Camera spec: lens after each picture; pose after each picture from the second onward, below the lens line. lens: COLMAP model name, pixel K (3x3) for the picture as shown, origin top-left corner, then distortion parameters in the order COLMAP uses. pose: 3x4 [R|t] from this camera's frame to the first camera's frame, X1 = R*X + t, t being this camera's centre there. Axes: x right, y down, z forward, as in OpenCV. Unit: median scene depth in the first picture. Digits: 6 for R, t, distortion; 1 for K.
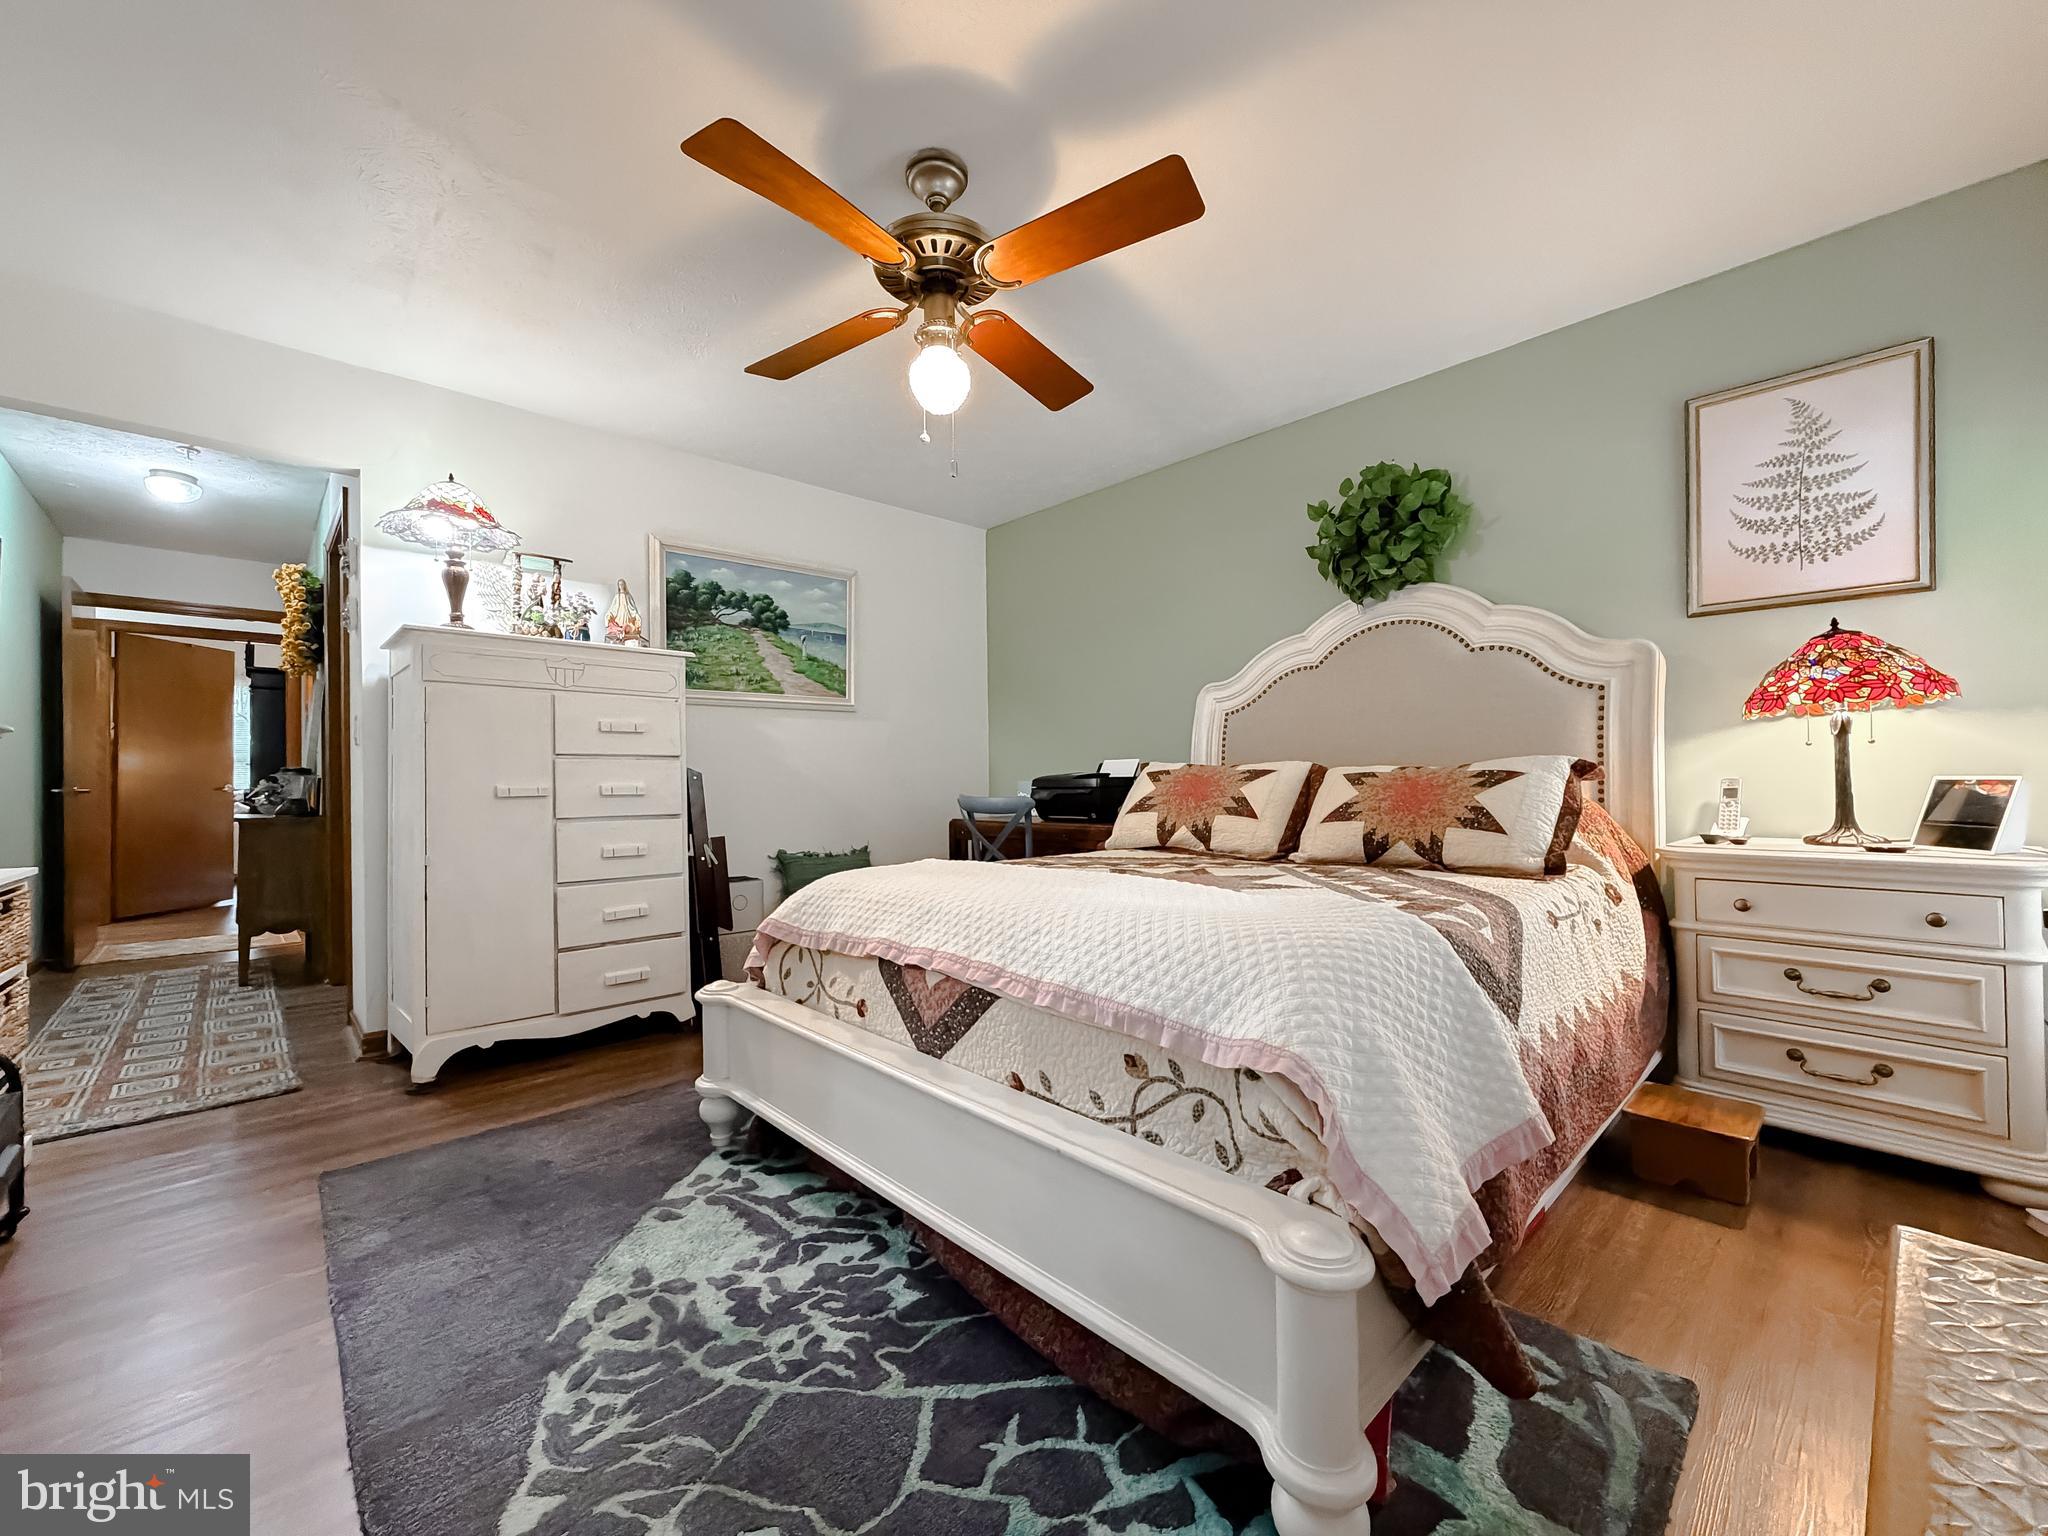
lens RADIAL K [[822.1, 0, 1010.1], [0, 822.1, 776.9], [0, 0, 1]] dist [-0.001470, -0.000752]
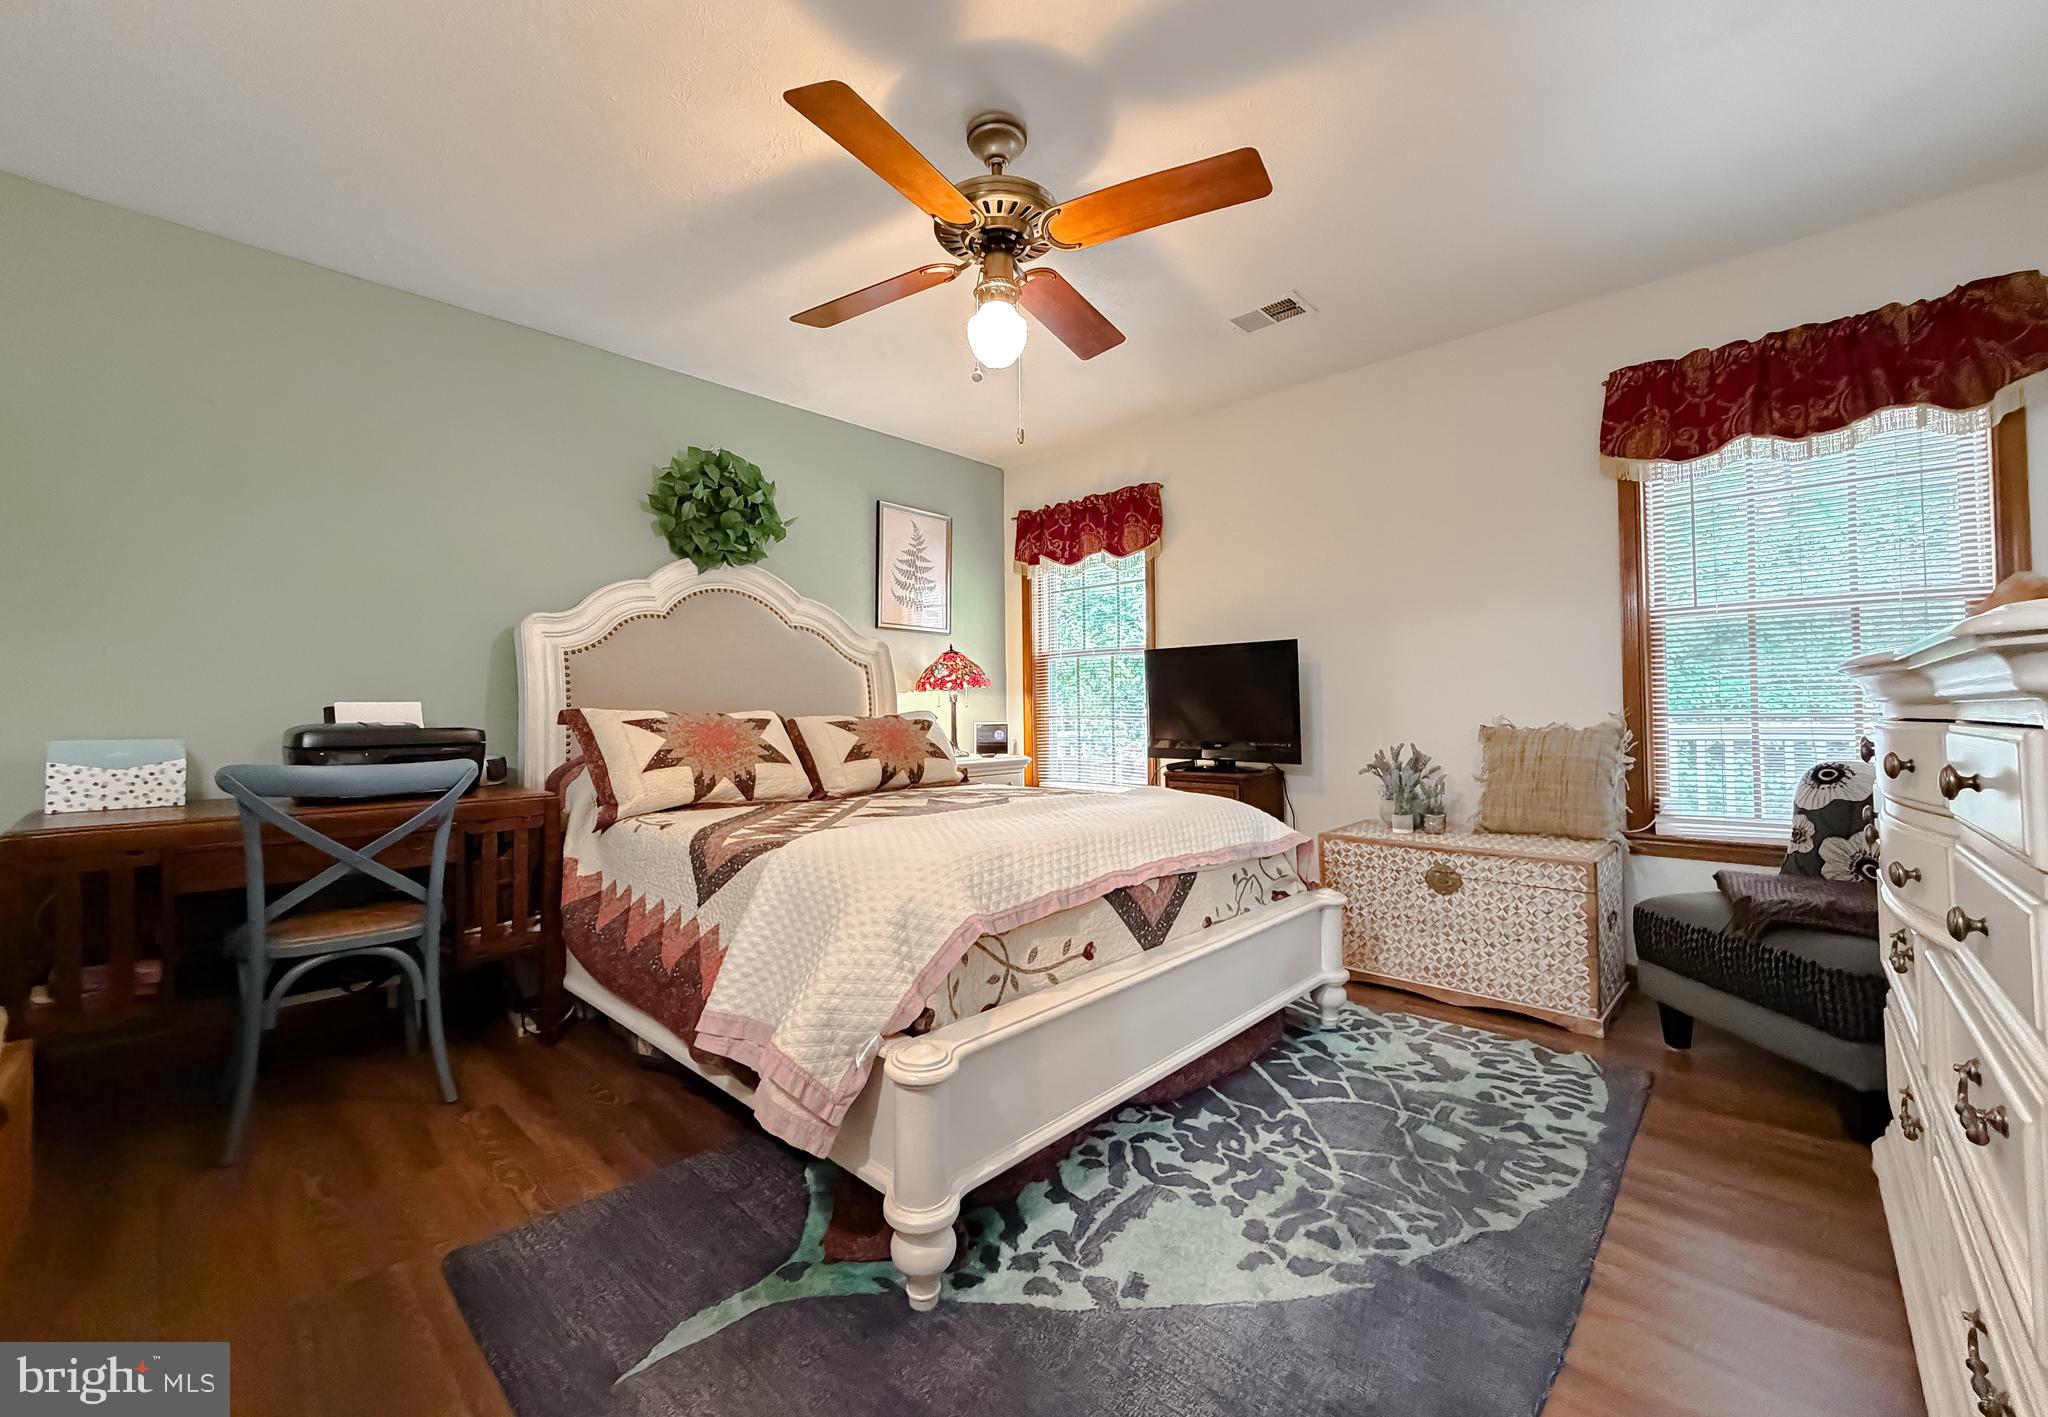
lens RADIAL K [[831.1, 0, 1013.5], [0, 831.1, 694.2], [0, 0, 1]] dist [0.000382, -0.000949]
pose [[-0.070318, 0.032594, 0.996992, -1.313461], [0.006205, 0.999461, -0.032237, -0.006195], [-0.997505, 0.003920, -0.070482, 1.261993]]
